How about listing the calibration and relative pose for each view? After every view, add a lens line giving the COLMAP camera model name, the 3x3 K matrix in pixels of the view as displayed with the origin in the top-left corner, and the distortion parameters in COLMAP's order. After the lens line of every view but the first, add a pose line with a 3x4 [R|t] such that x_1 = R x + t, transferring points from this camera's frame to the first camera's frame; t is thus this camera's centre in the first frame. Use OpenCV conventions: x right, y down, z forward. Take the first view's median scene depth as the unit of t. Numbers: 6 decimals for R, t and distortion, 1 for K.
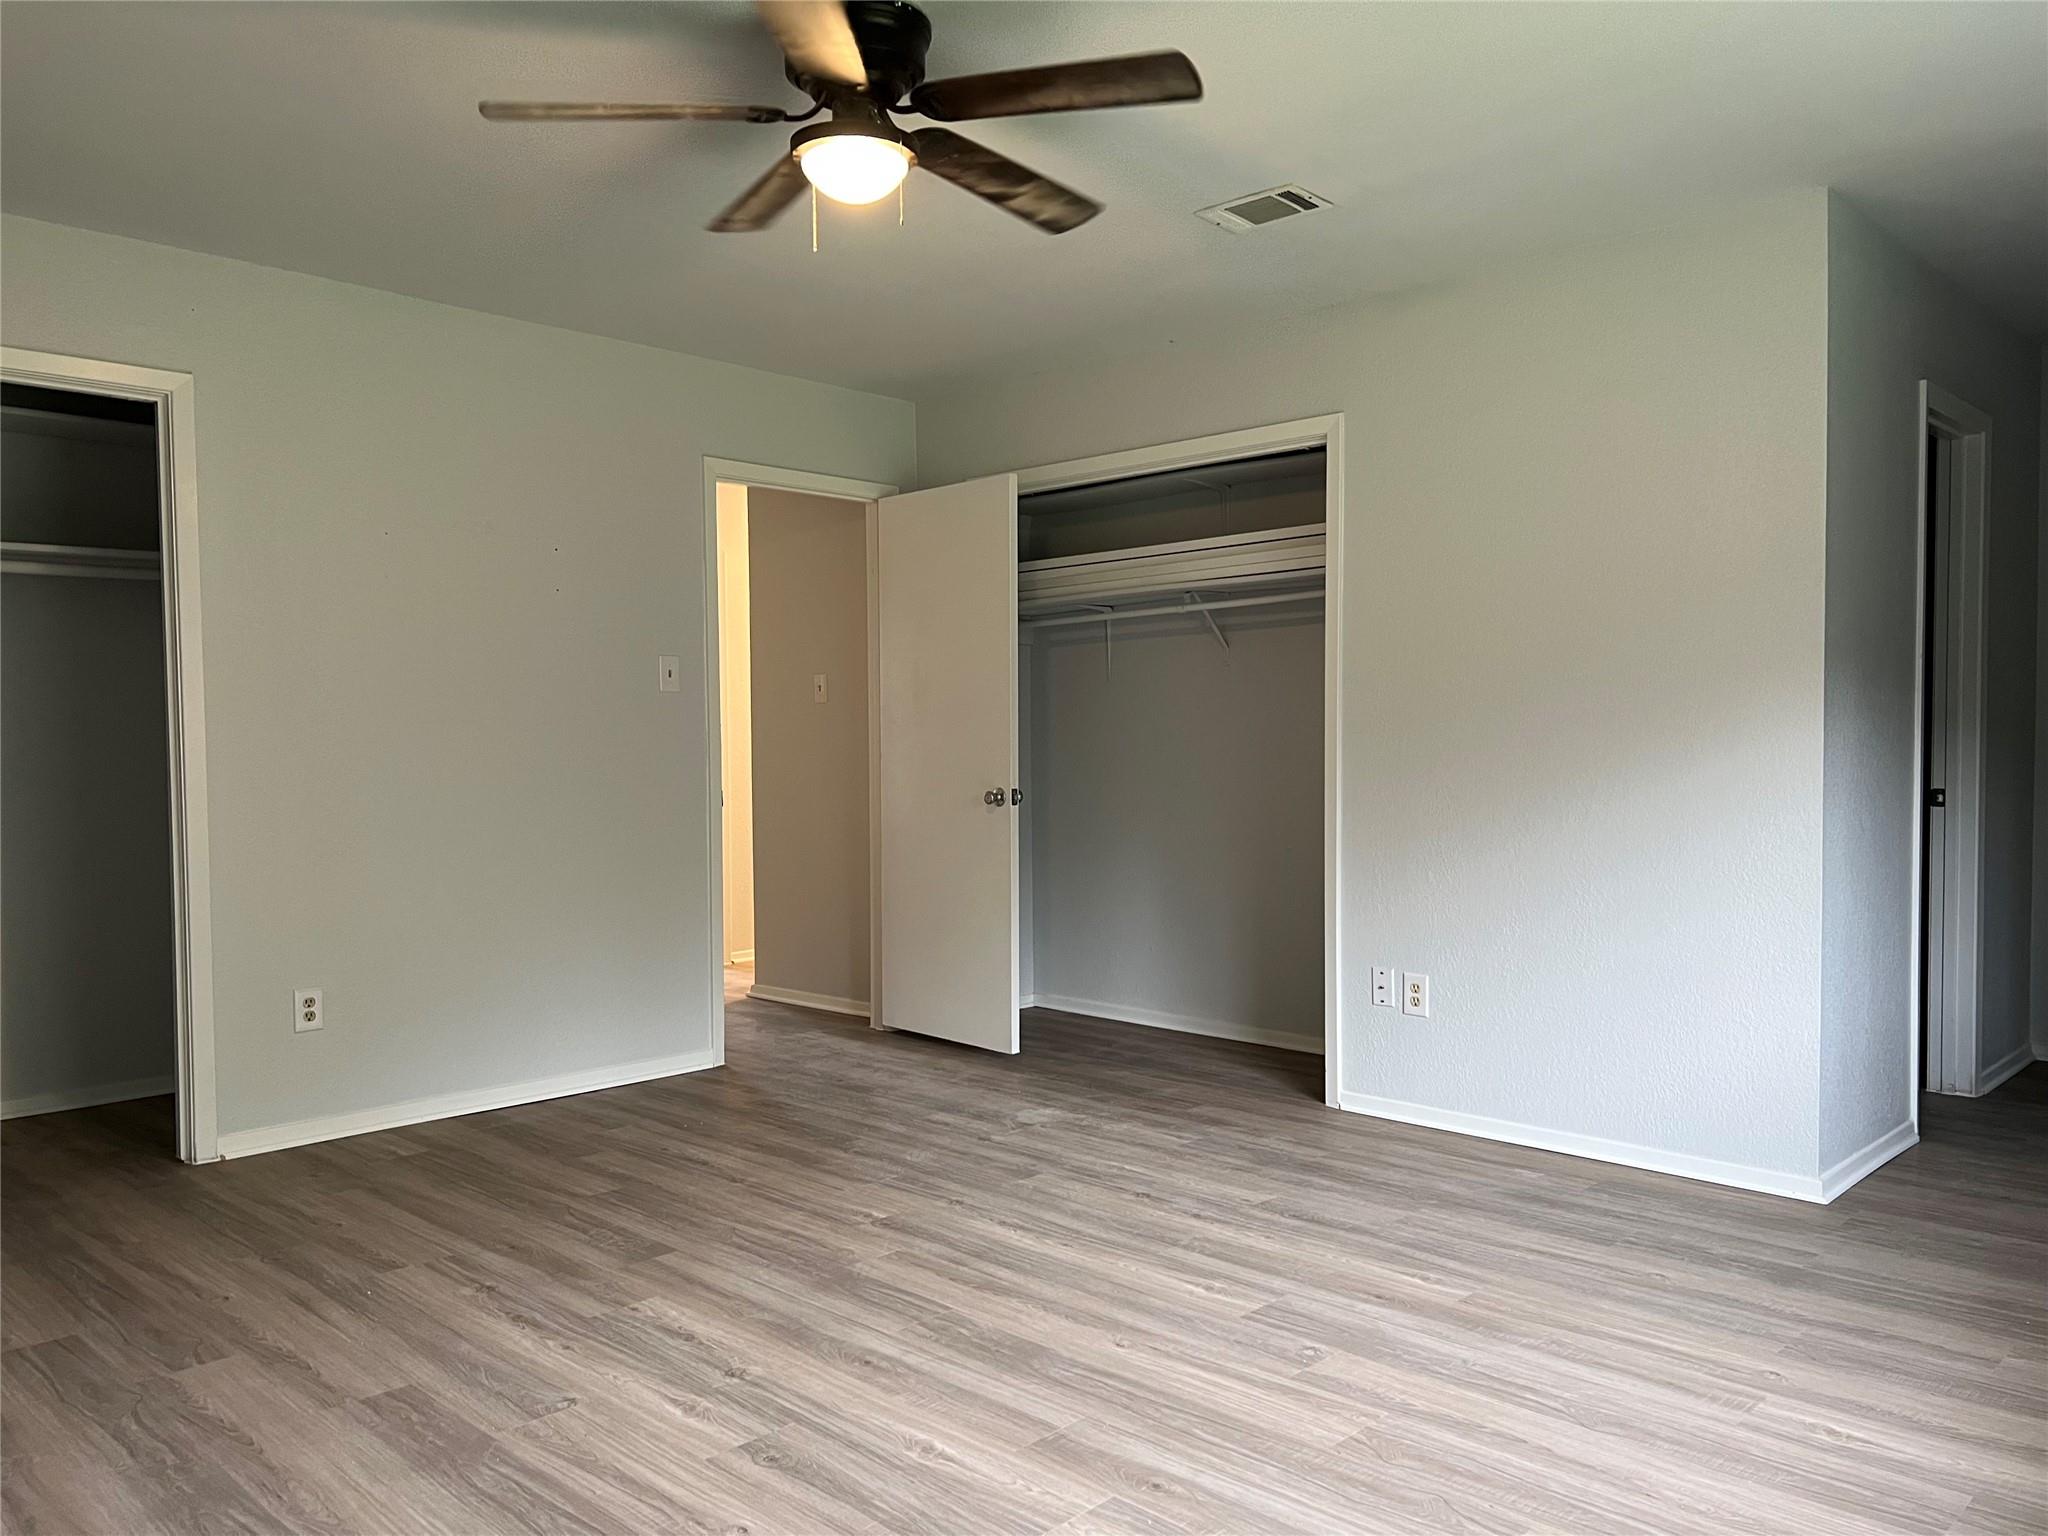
lens RADIAL K [[1536.1, 0, 1024.0], [0, 1536.1, 768.0], [0, 0, 1]] dist [0.048331, -0.069705]
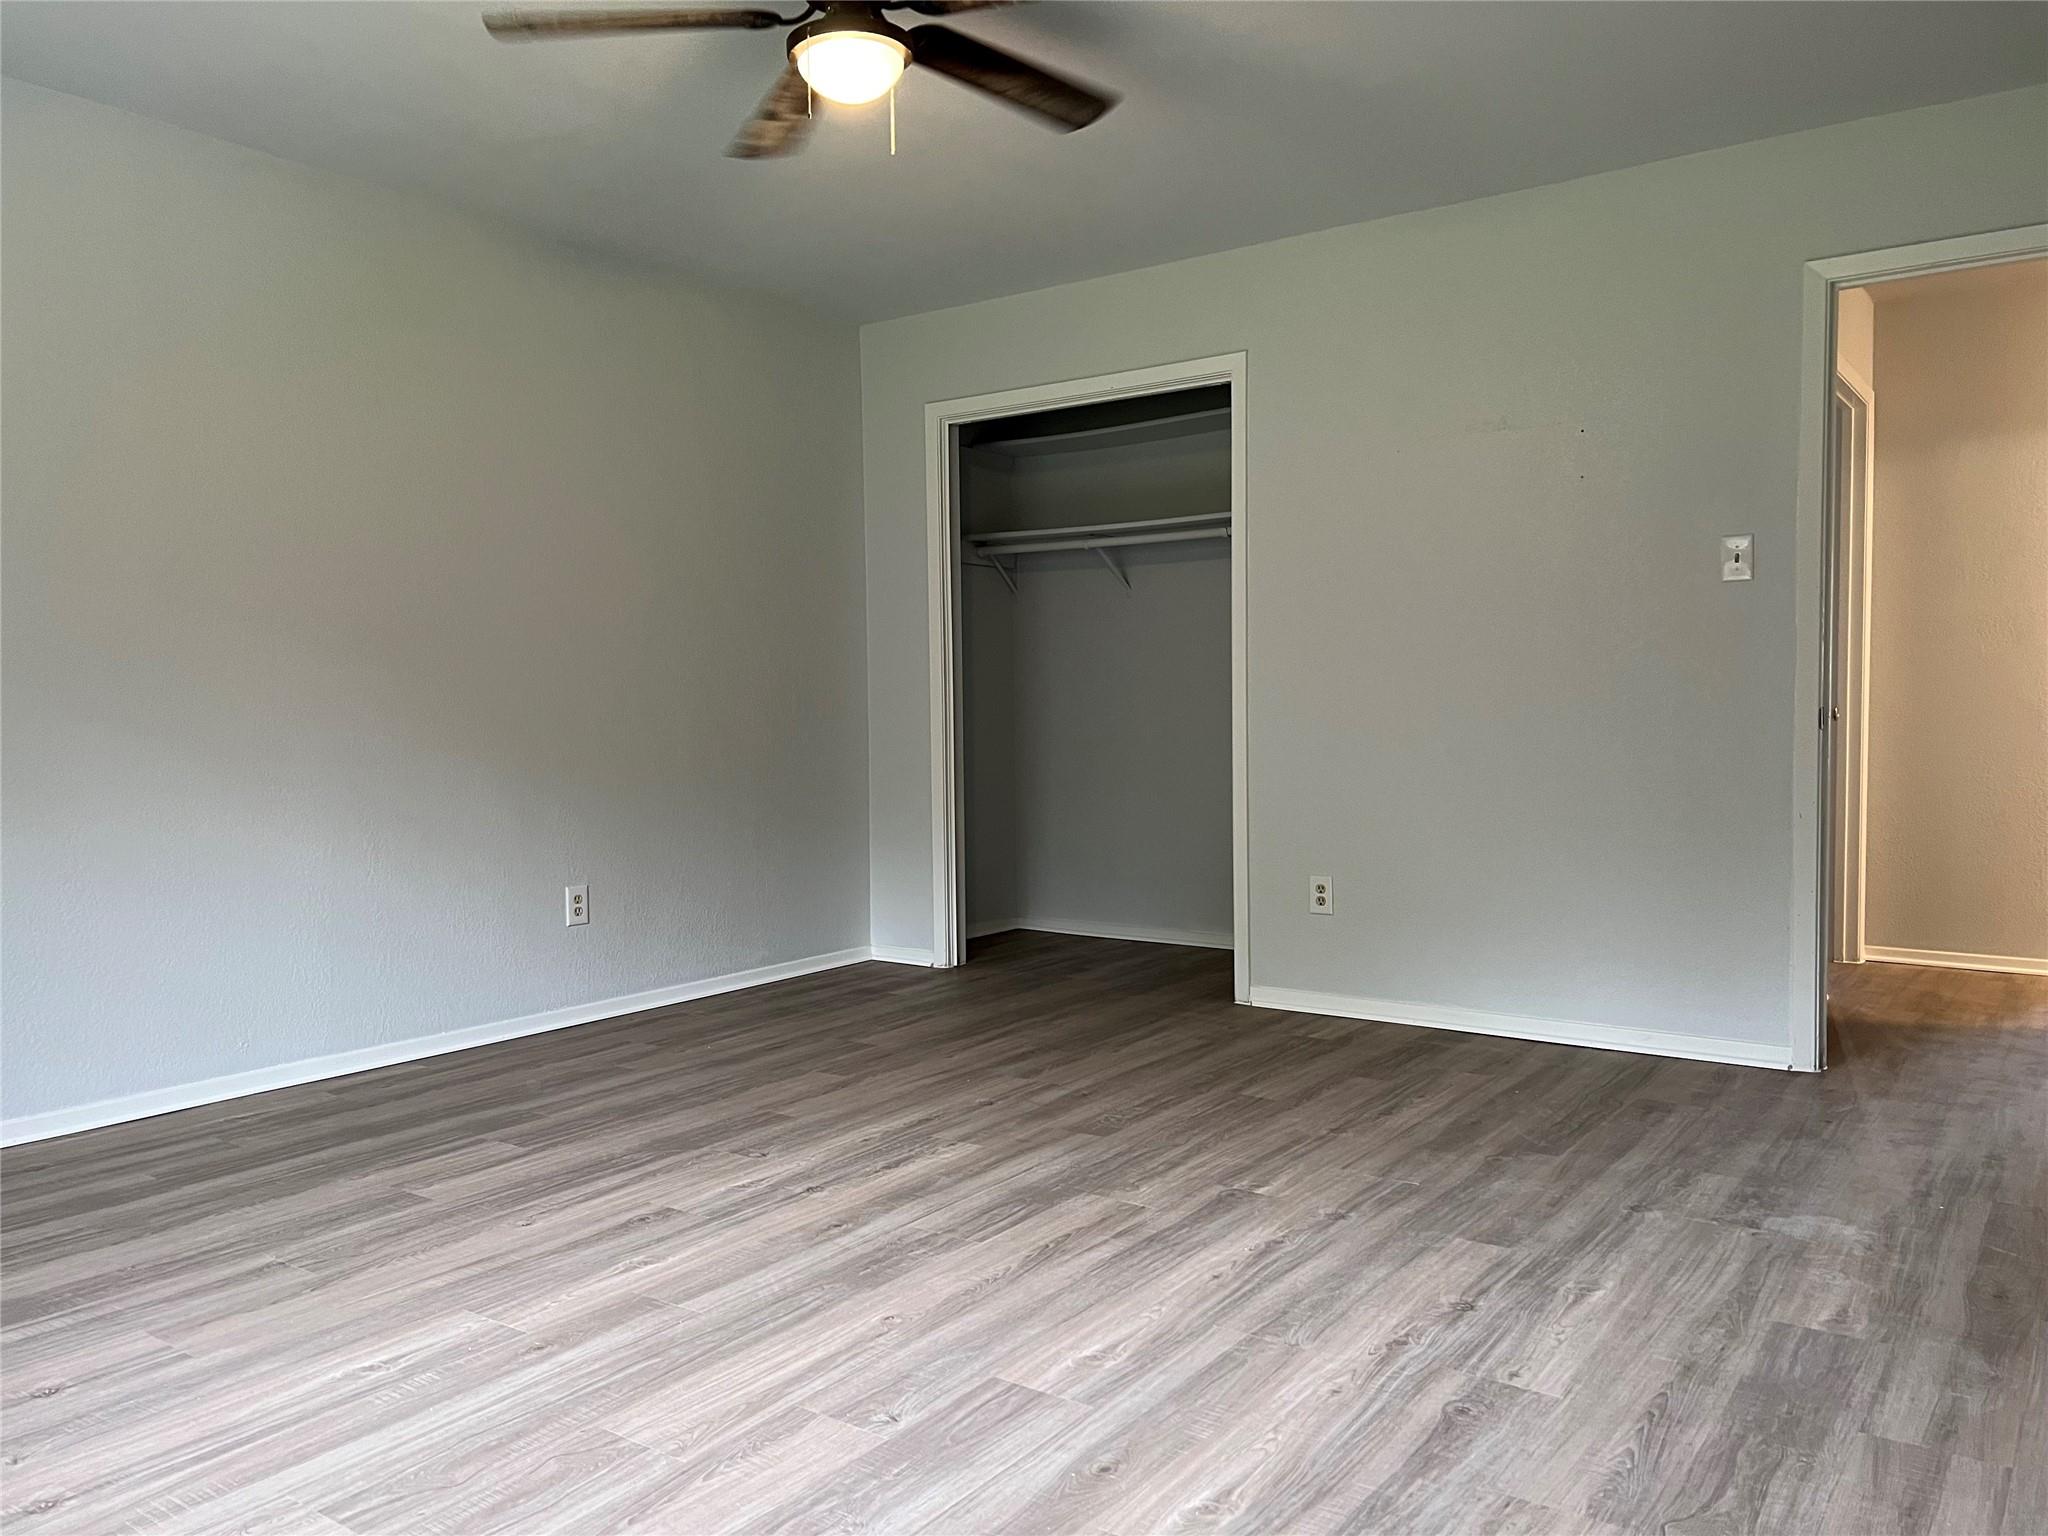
lens RADIAL K [[1536.1, 0, 1024.0], [0, 1536.1, 768.0], [0, 0, 1]] dist [0.048331, -0.069705]
pose [[0.162404, 0.050736, -0.985419, 0.765813], [-0.014132, 0.998694, 0.049091, 0.016671], [0.986623, 0.005954, 0.162909, 0.778163]]
